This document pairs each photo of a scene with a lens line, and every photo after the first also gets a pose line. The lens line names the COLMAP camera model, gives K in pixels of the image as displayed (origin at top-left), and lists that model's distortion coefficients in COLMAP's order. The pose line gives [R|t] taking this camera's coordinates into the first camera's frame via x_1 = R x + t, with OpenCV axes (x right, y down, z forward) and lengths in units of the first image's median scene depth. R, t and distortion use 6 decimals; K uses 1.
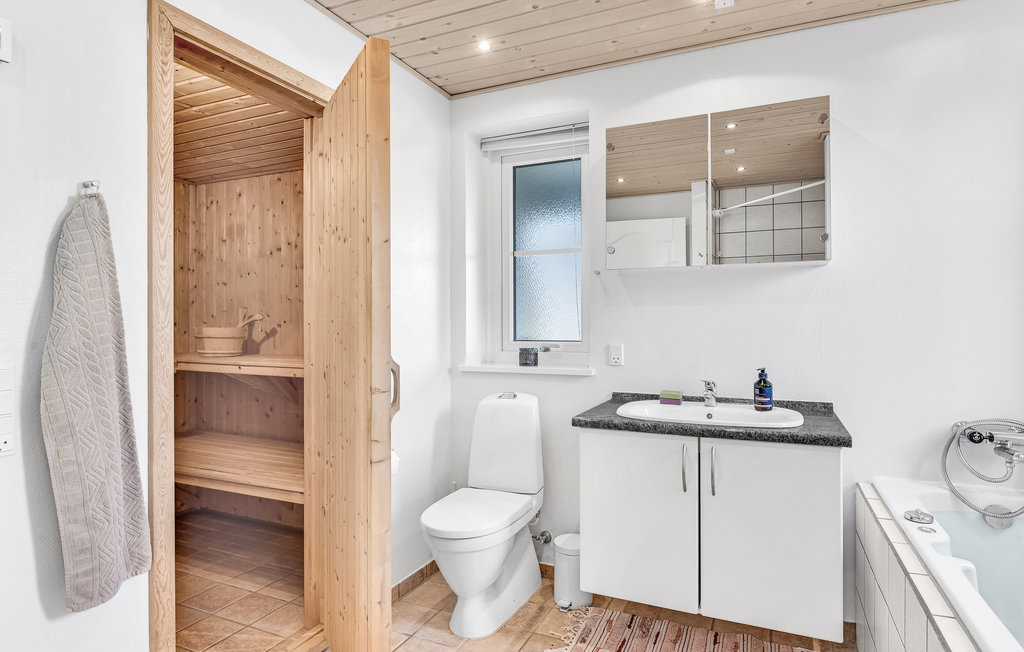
lens RADIAL K [[559.6, 0, 509.0], [0, 559.6, 327.2], [0, 0, 1]] dist [-0.020399, -0.000741]
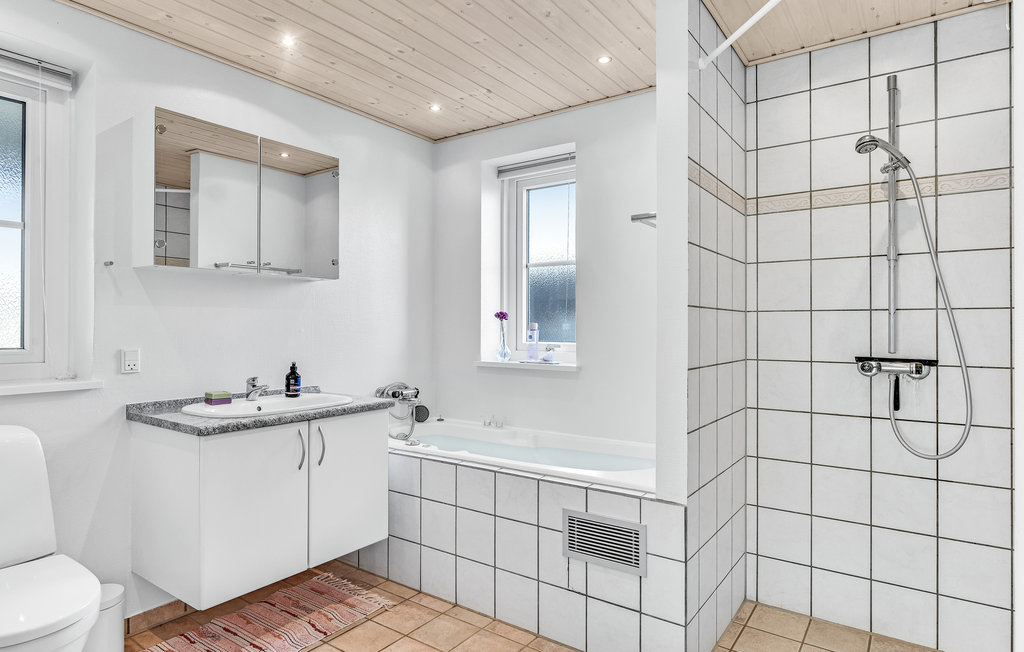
lens RADIAL K [[577.6, 0, 509.2], [0, 577.6, 324.0], [0, 0, 1]] dist [-0.017527, -0.004657]
pose [[0.165693, -0.000741, 0.986177, -0.693122], [-0.004470, 0.999989, 0.001503, -0.014318], [-0.986167, -0.004657, 0.165688, 0.316996]]
